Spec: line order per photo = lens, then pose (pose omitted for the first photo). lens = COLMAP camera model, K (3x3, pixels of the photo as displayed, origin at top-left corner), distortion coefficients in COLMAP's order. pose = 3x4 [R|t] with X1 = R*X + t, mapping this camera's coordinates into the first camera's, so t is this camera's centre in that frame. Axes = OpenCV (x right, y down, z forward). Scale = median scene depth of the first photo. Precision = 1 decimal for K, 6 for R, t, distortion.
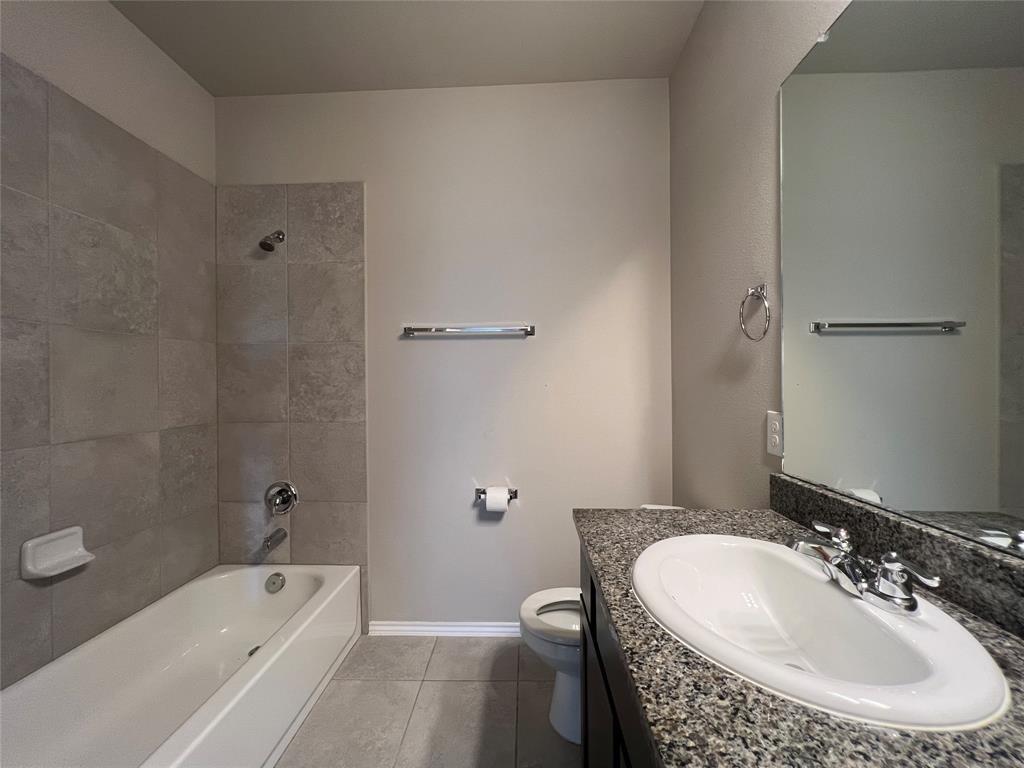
lens RADIAL K [[408.9, 0, 512.0], [0, 408.9, 384.0], [0, 0, 1]] dist [-0.001712, -0.000104]
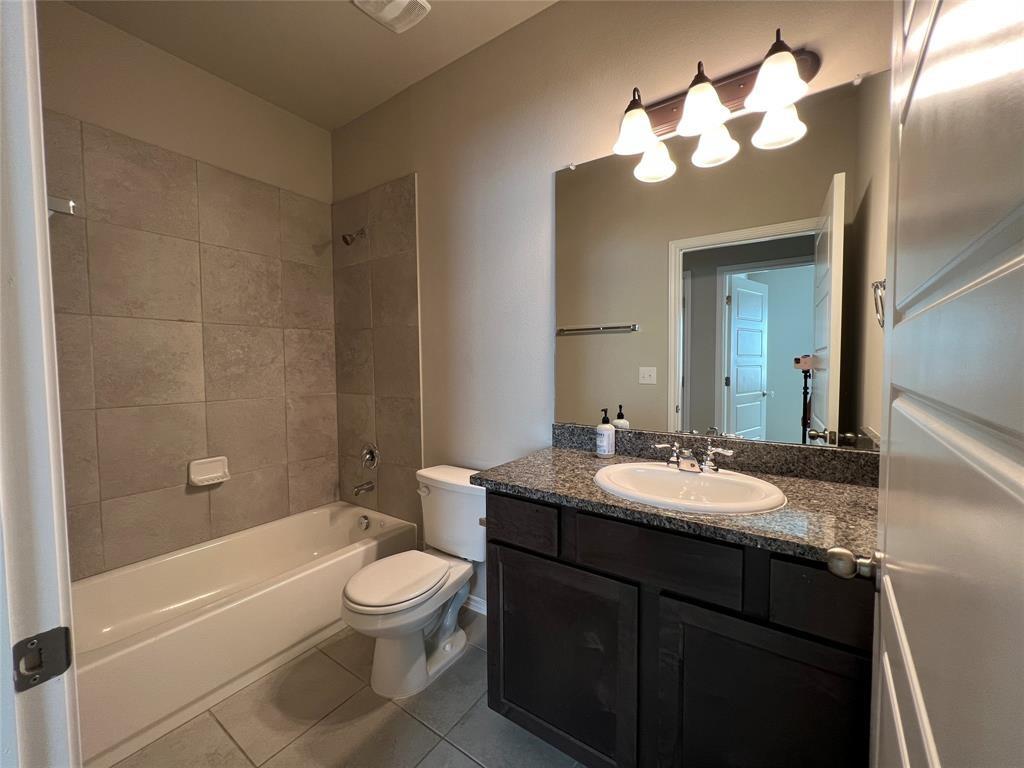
lens RADIAL K [[408.9, 0, 512.0], [0, 408.9, 384.0], [0, 0, 1]] dist [-0.001712, -0.000104]
pose [[0.844716, 0.034461, -0.534104, 0.546878], [-0.007358, 0.998578, 0.052793, -0.005712], [0.535164, -0.040665, 0.843769, 0.259953]]
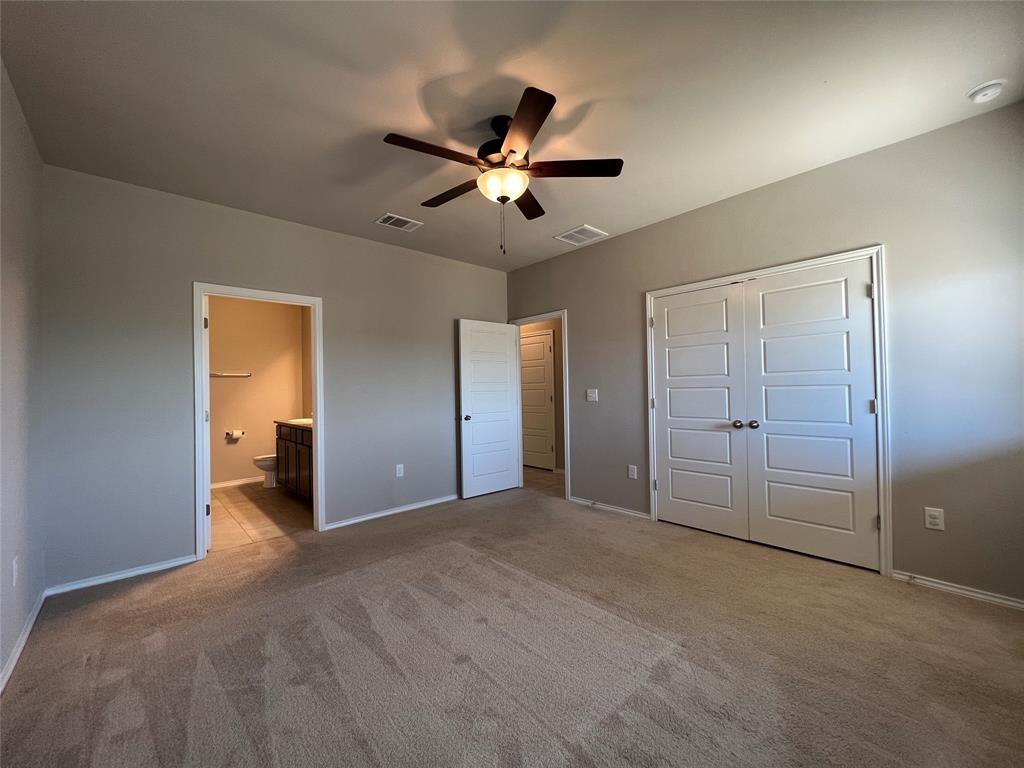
lens RADIAL K [[408.9, 0, 512.0], [0, 408.9, 384.0], [0, 0, 1]] dist [-0.001712, -0.000104]
pose [[0.702045, 0.002403, 0.712129, -0.840240], [0.016479, 0.999672, -0.019619, 0.023381], [-0.711942, 0.025508, 0.701775, -2.766572]]
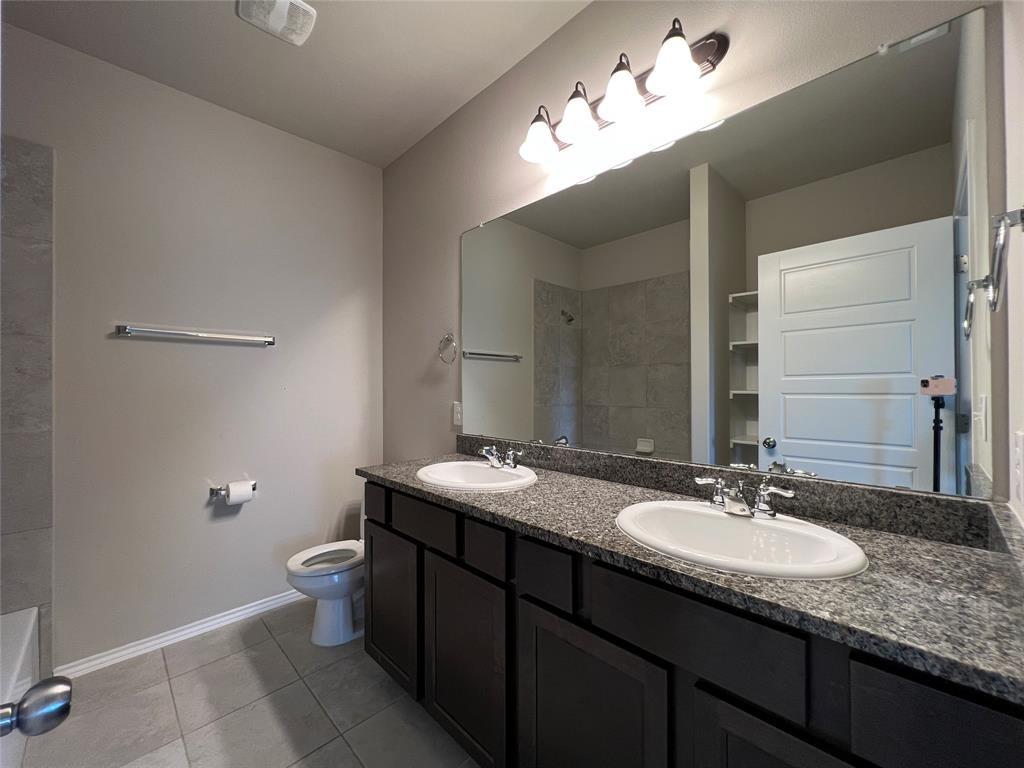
lens RADIAL K [[408.9, 0, 512.0], [0, 408.9, 384.0], [0, 0, 1]] dist [-0.001712, -0.000104]
pose [[0.678528, 0.009425, 0.734514, -0.405411], [0.000542, 0.999911, -0.013331, 0.006953], [-0.734574, 0.009443, 0.678462, -0.329091]]
